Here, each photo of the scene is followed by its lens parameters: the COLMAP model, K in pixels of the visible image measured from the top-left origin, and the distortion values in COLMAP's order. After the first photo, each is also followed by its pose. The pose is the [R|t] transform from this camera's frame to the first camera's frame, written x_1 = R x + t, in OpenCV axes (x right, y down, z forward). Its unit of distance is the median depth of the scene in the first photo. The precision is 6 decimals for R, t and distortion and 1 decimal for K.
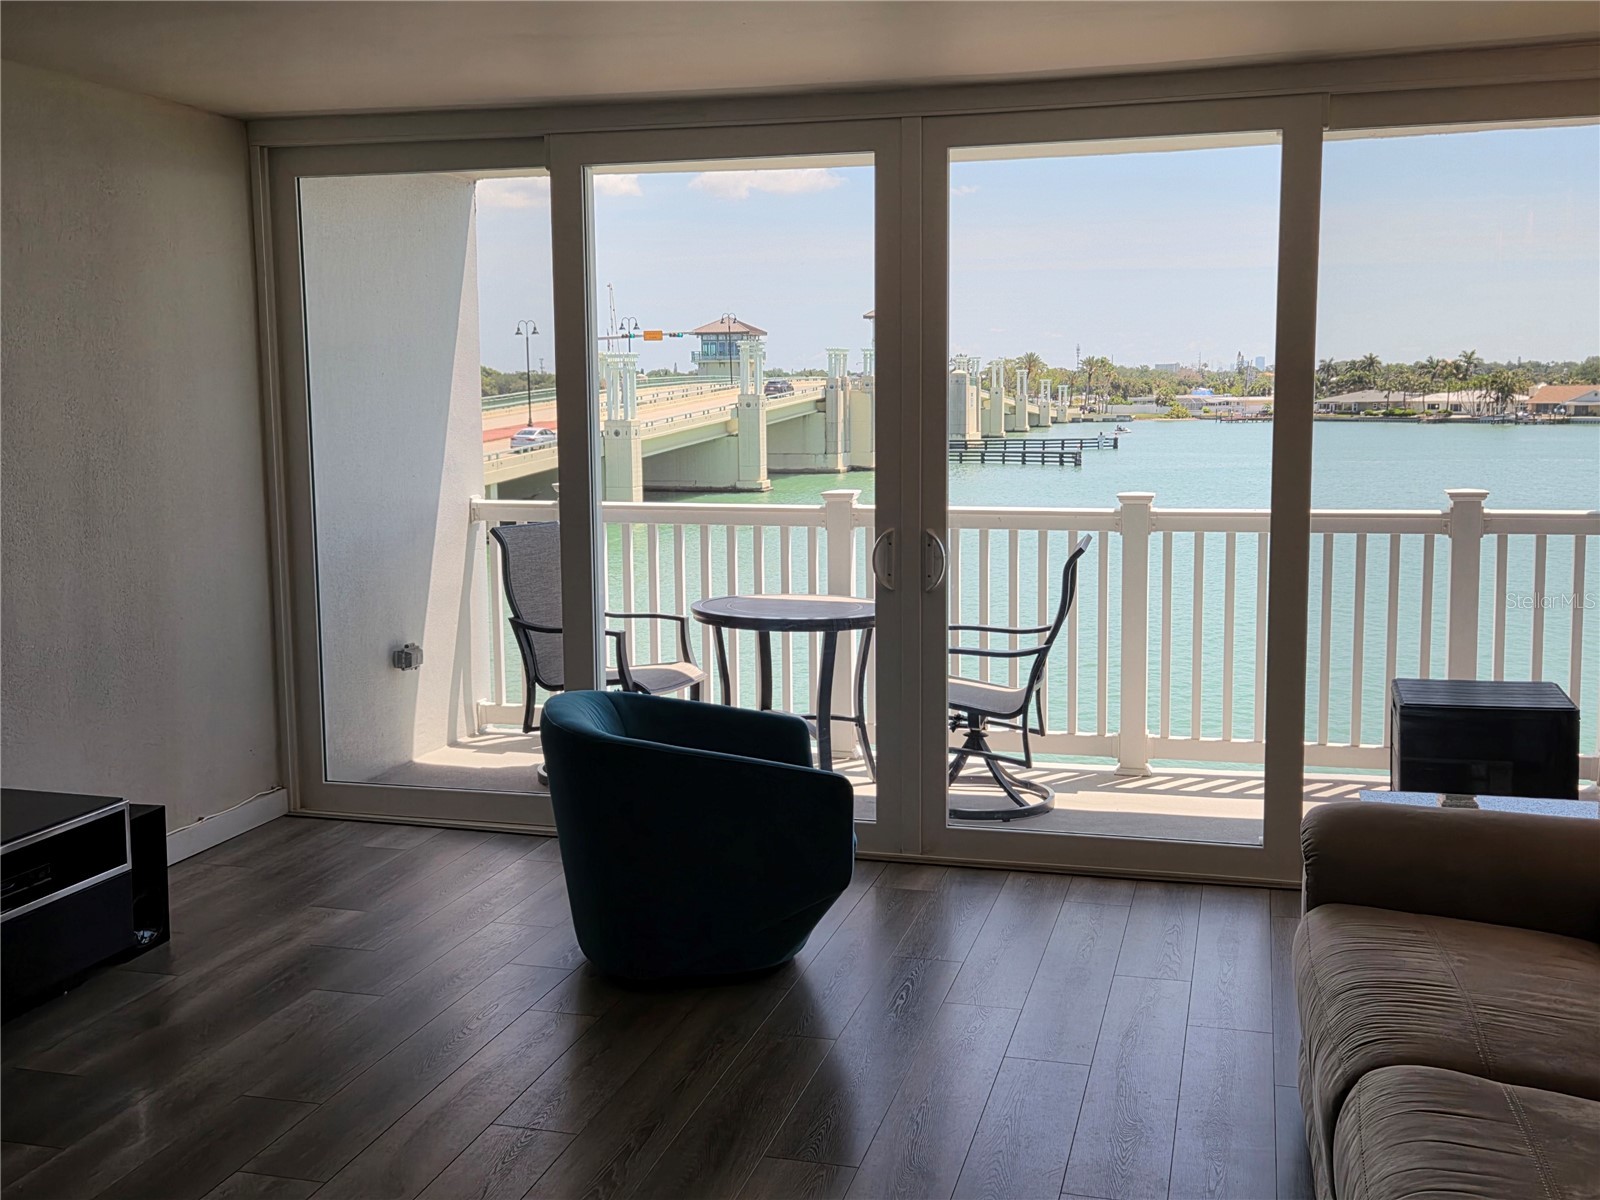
lens RADIAL K [[1704.2, 0, 737.3], [0, 1704.2, 586.6], [0, 0, 1]] dist [0.060042, 0.000000]
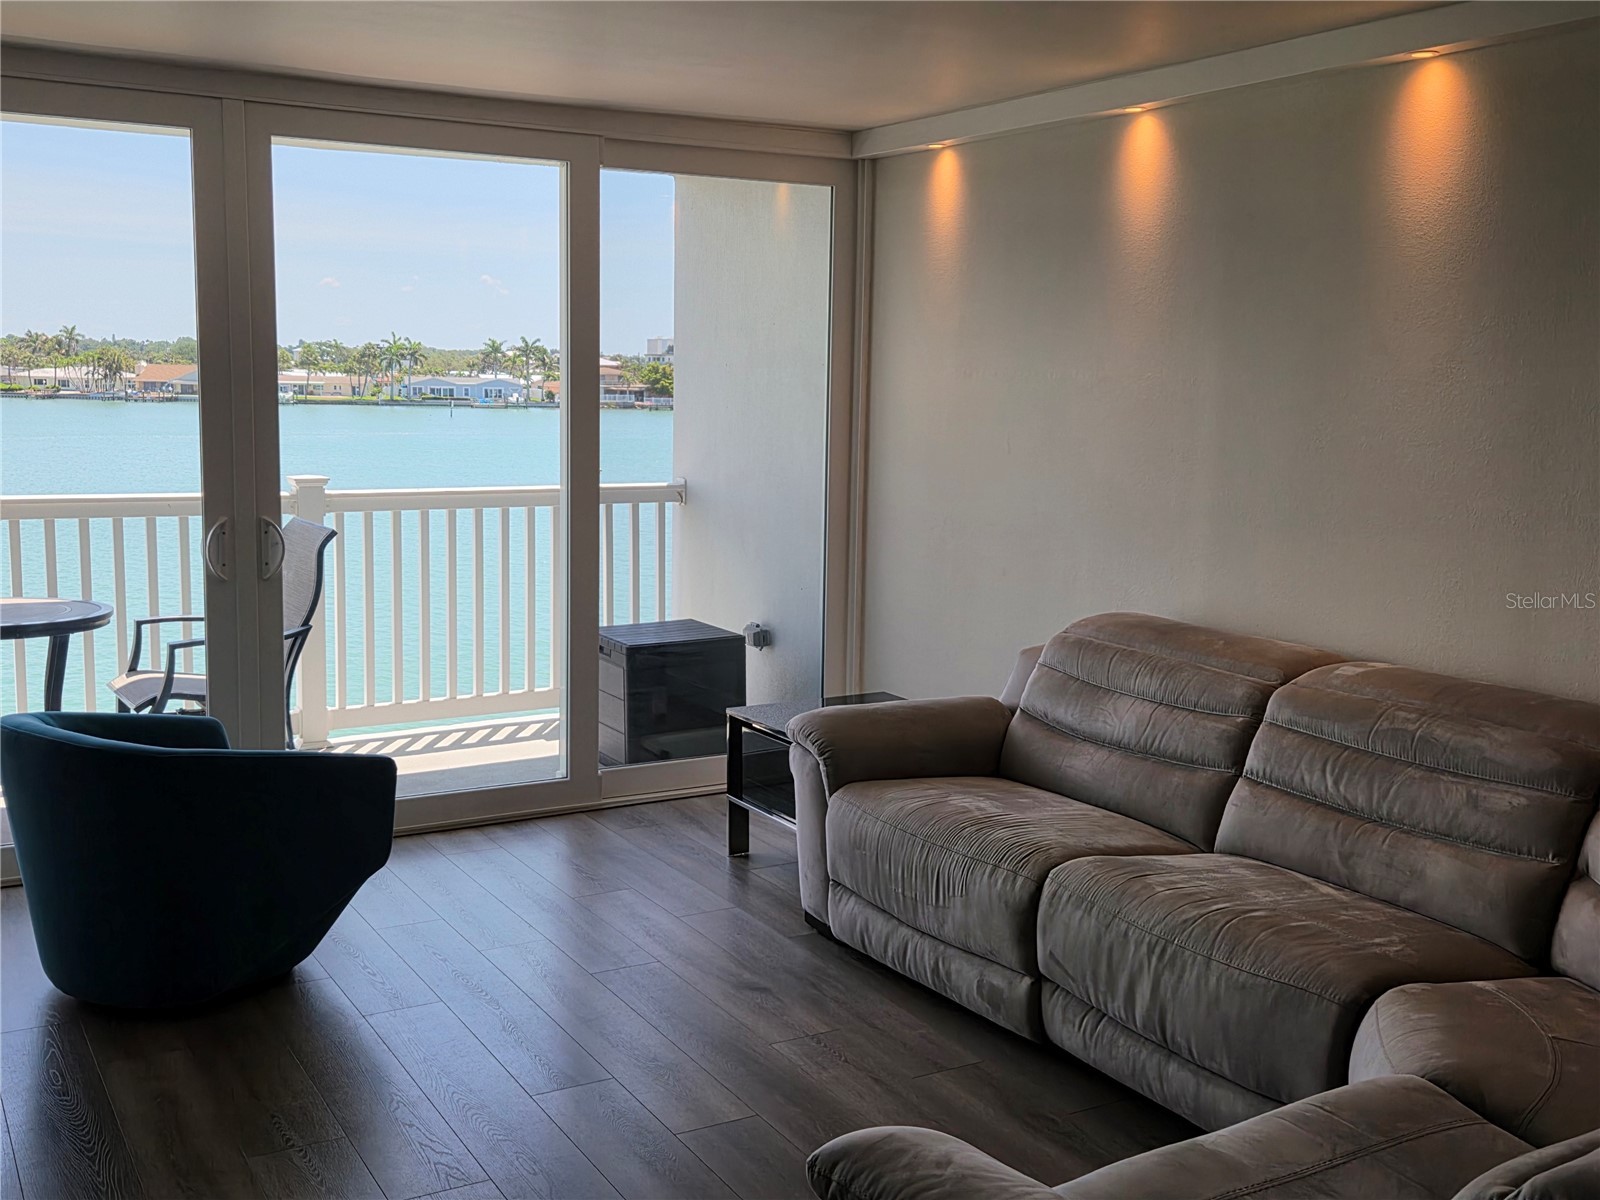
lens RADIAL K [[1704.2, 0, 837.6], [0, 1704.2, 589.1], [0, 0, 1]] dist [0.060042, 0.000000]
pose [[0.684787, -0.073382, 0.725039, -0.297121], [0.062537, 0.997164, 0.041859, -0.009817], [-0.726055, 0.016677, 0.687434, 0.054260]]
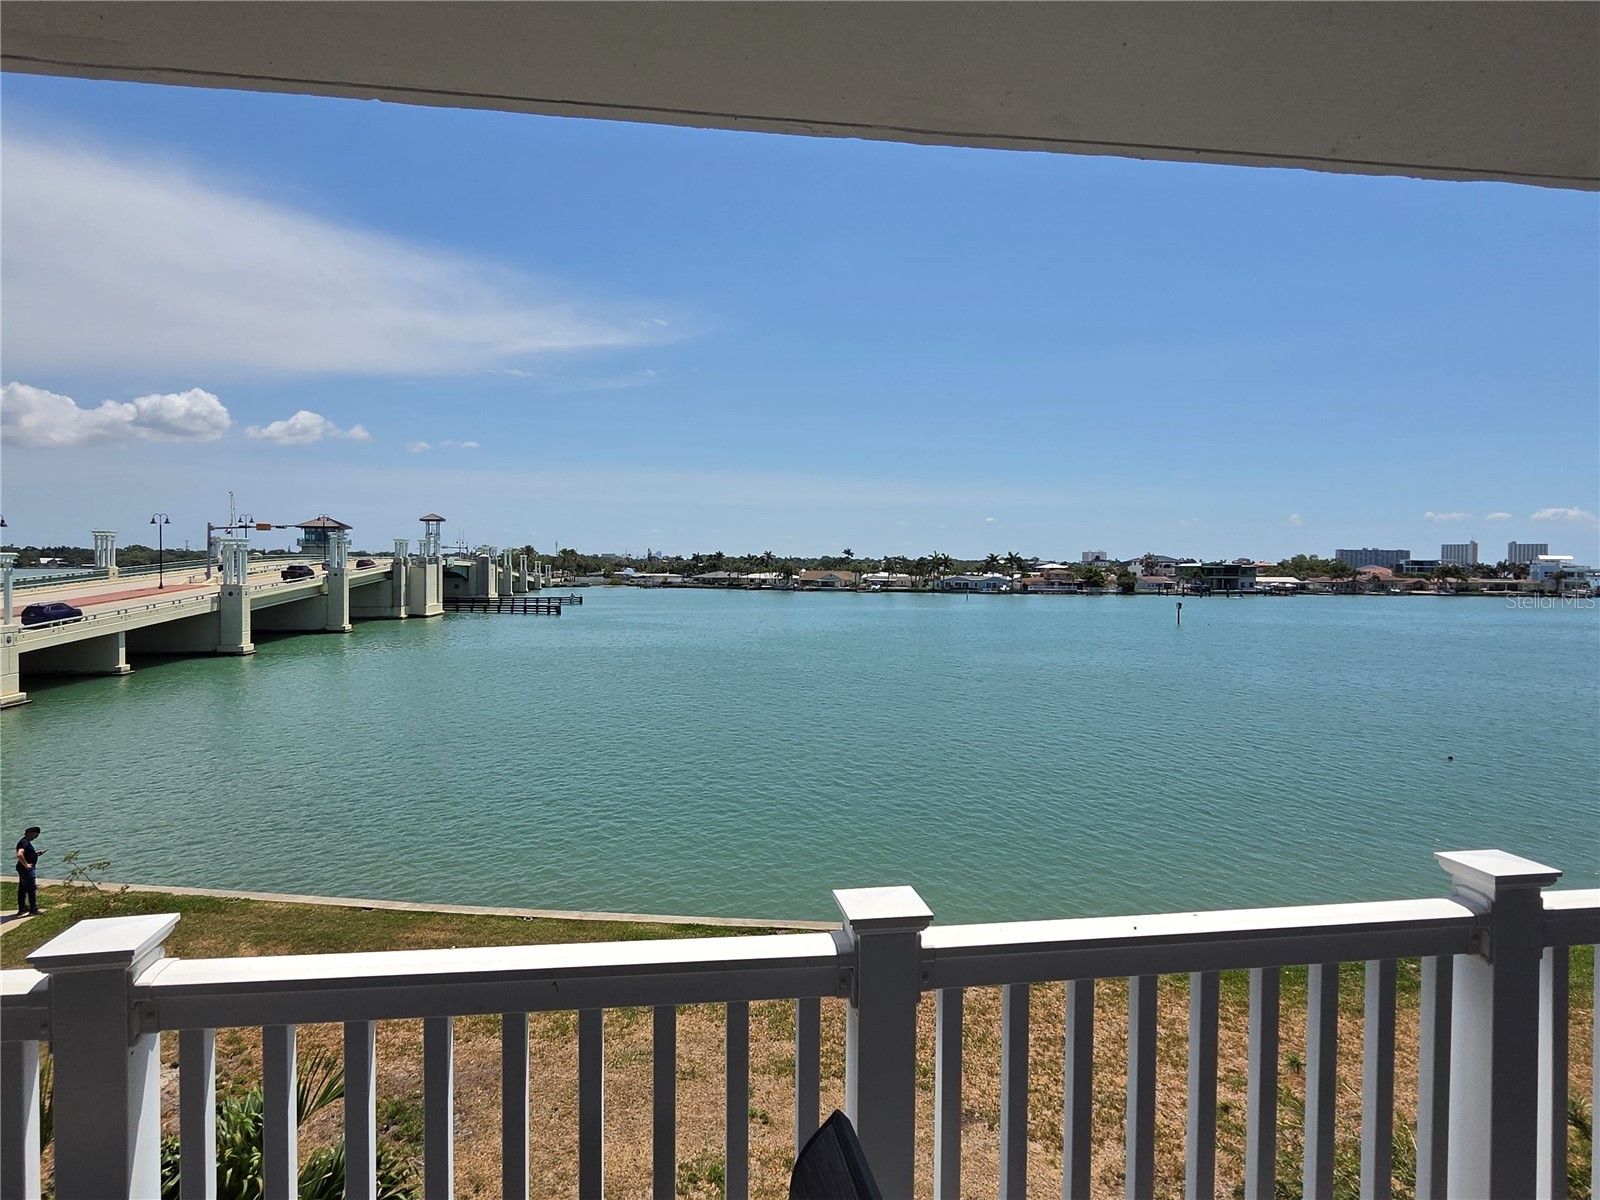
lens RADIAL K [[1006.1, 0, 812.3], [0, 1006.1, 594.3], [0, 0, 1]] dist [0.015959, 0.000650]
pose [[0.903009, 0.003216, 0.429610, 0.113687], [0.034822, 0.996134, -0.080649, -0.102466], [-0.428209, 0.087787, 0.899406, 0.734714]]
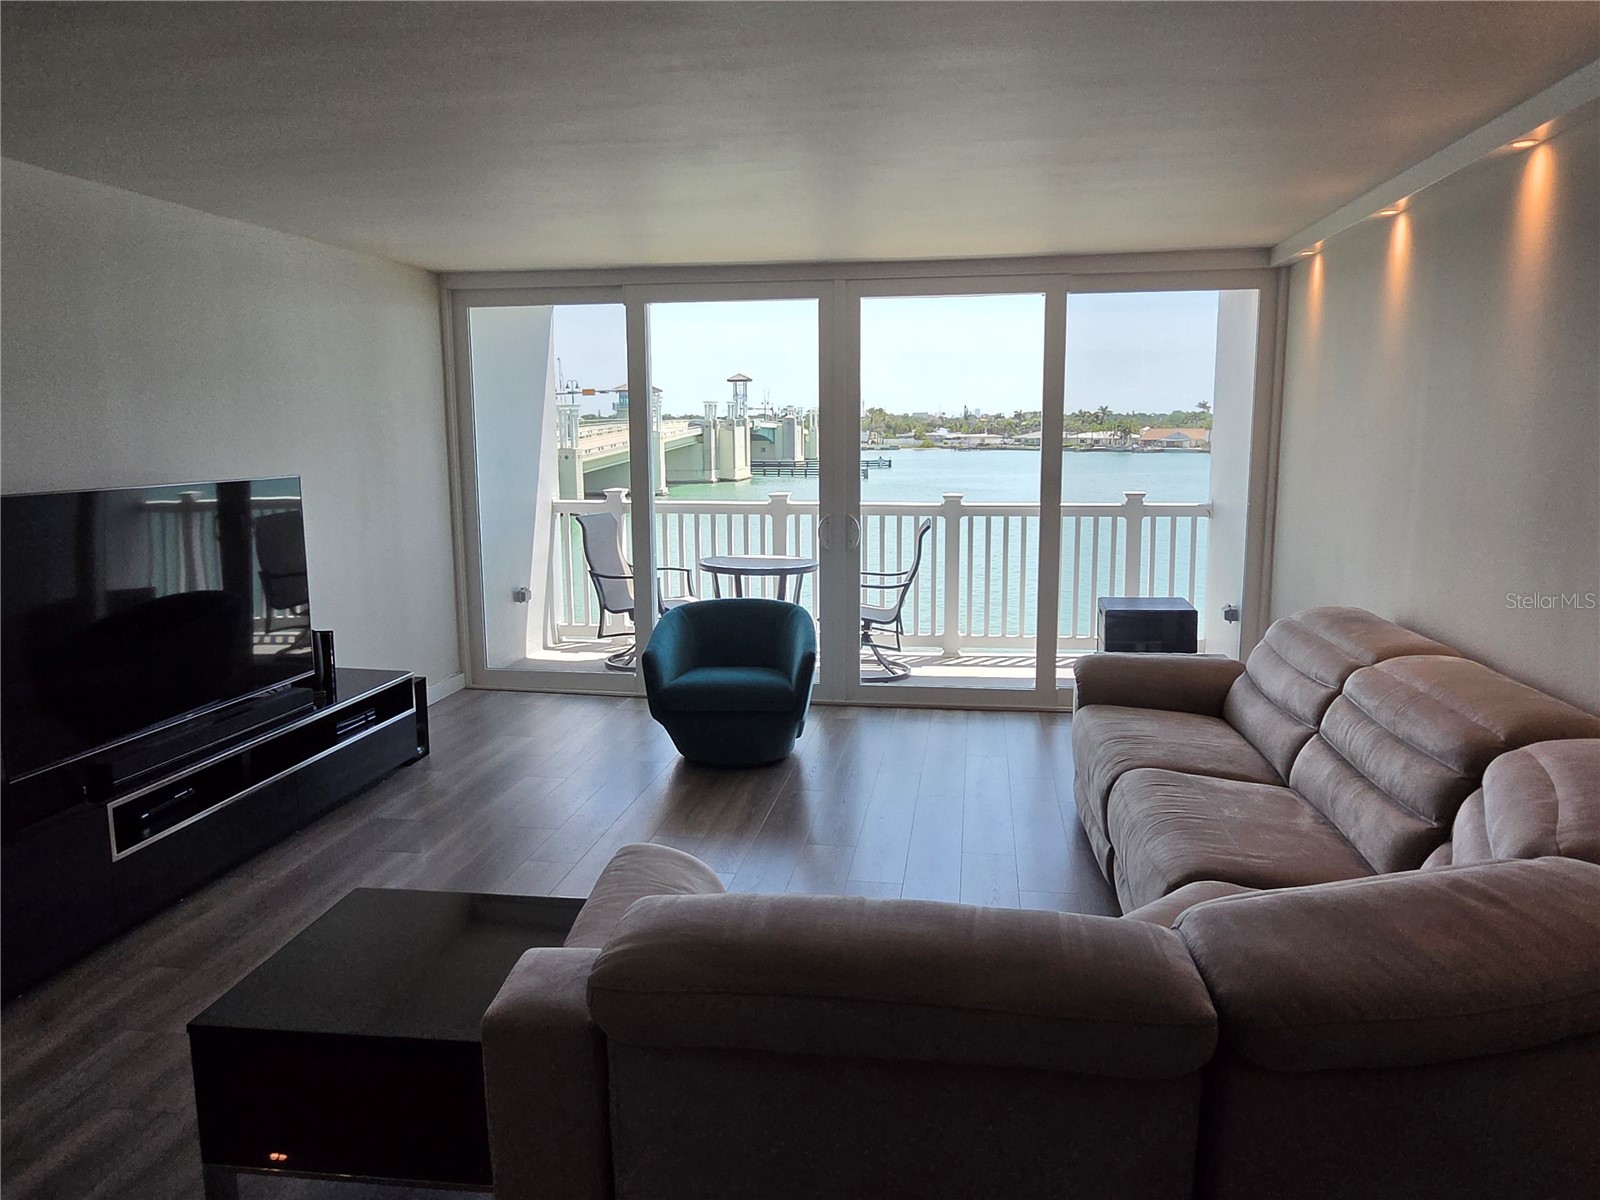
lens RADIAL K [[1118.6, 0, 764.6], [0, 1118.6, 594.1], [0, 0, 1]] dist [-0.006067, 0.002044]
pose [[0.994252, -0.013846, 0.106164, -0.075967], [0.010410, 0.999406, 0.032844, 0.007396], [-0.106556, -0.031550, 0.993806, -0.103690]]
